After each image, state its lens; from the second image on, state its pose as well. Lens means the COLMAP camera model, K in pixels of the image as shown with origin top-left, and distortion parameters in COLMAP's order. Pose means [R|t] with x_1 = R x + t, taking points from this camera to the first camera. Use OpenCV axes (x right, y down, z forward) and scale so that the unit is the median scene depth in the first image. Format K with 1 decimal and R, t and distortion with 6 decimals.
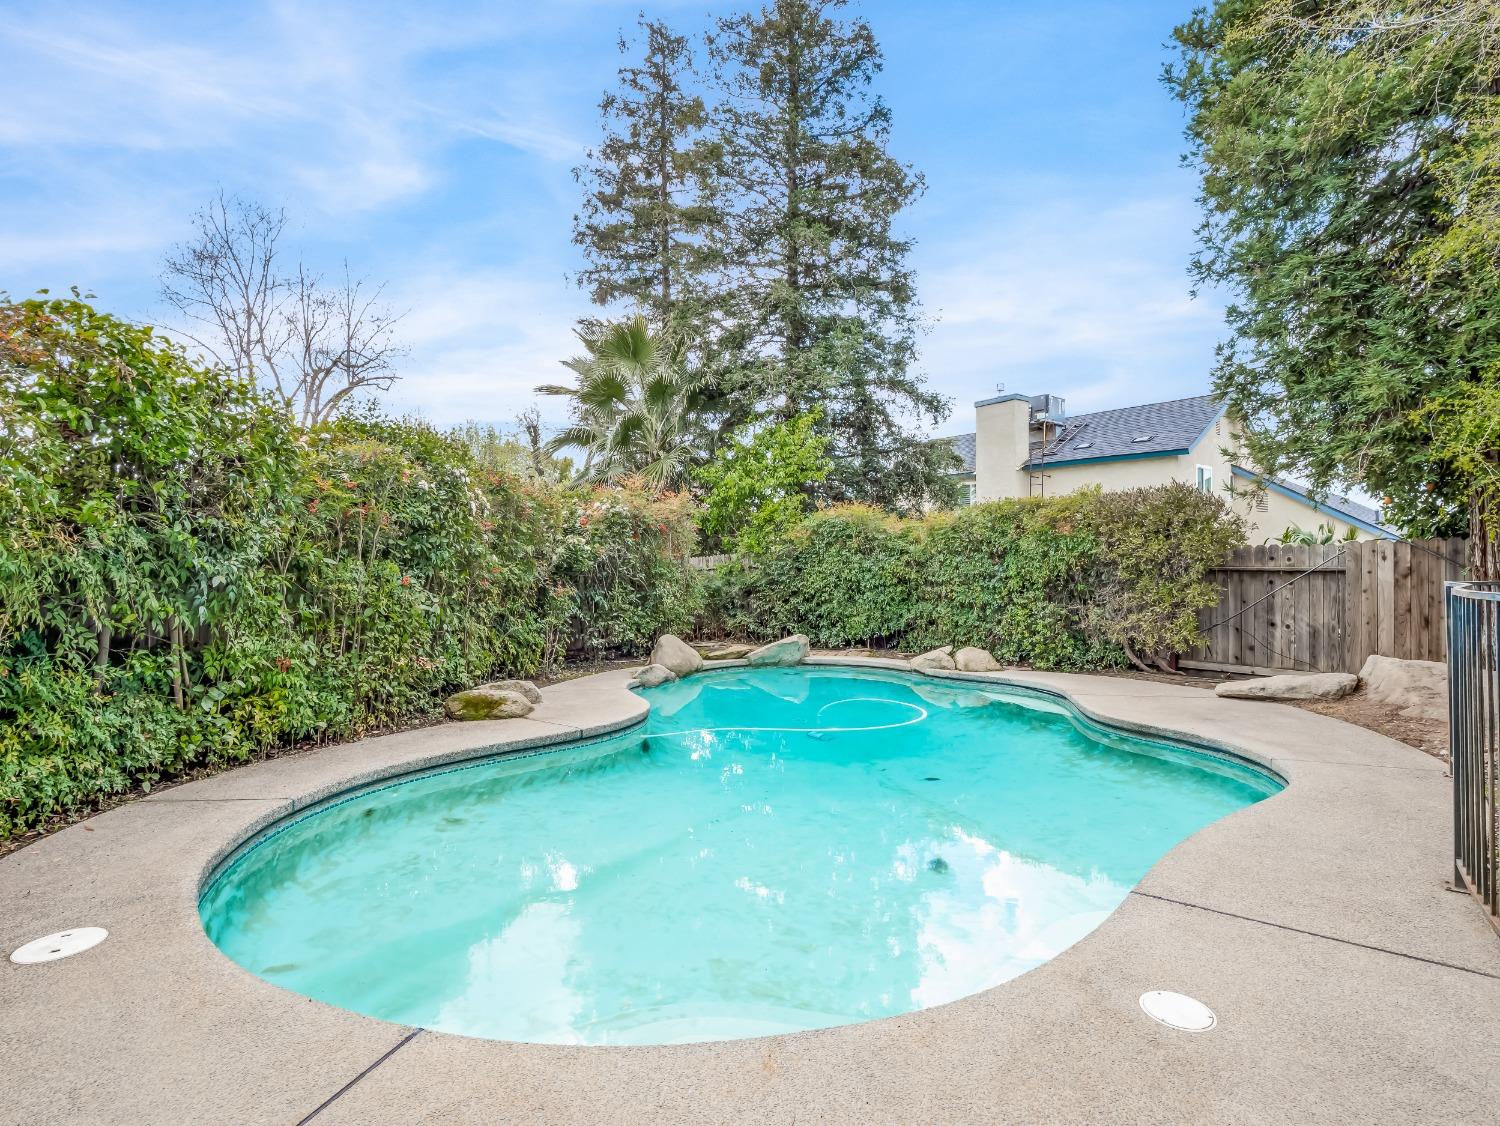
lens RADIAL K [[774.6, 0, 748.9], [0, 774.6, 562.5], [0, 0, 1]] dist [-0.013313, -0.001195]
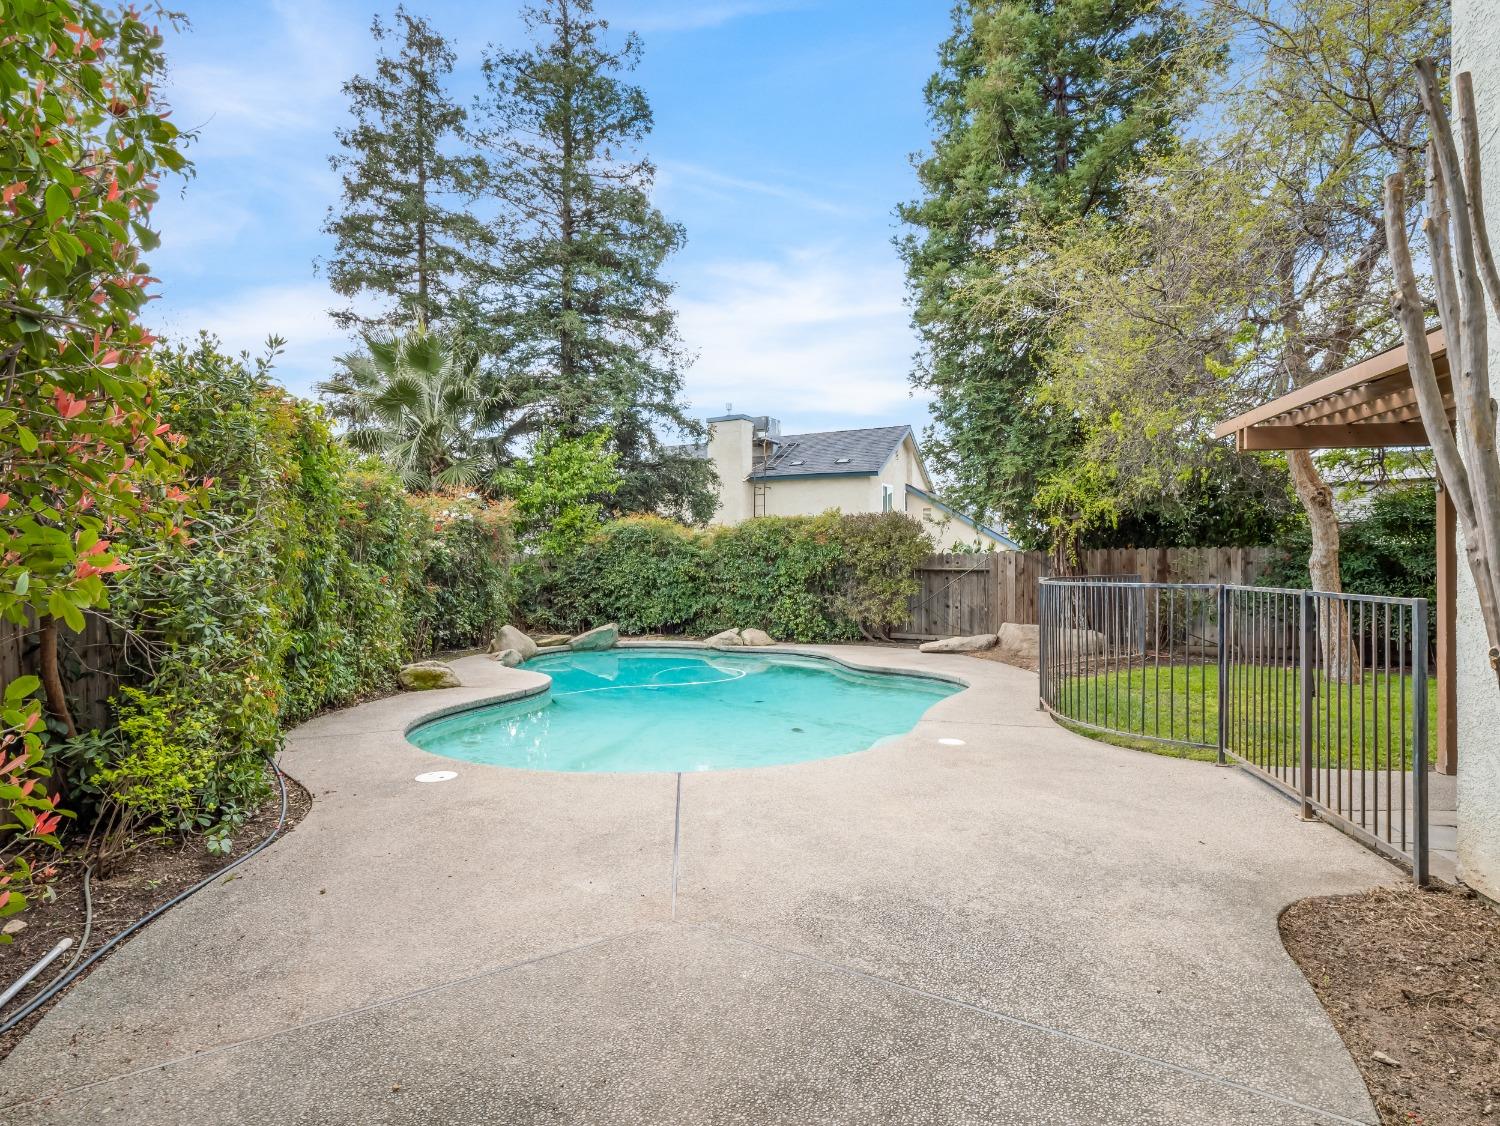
lens RADIAL K [[774.6, 0, 751.3], [0, 774.6, 563.9], [0, 0, 1]] dist [-0.013313, -0.001195]
pose [[0.930313, 0.002118, 0.366761, -0.162648], [-0.003871, 0.999984, 0.004043, -0.004871], [-0.366747, -0.005181, 0.930306, -0.185667]]
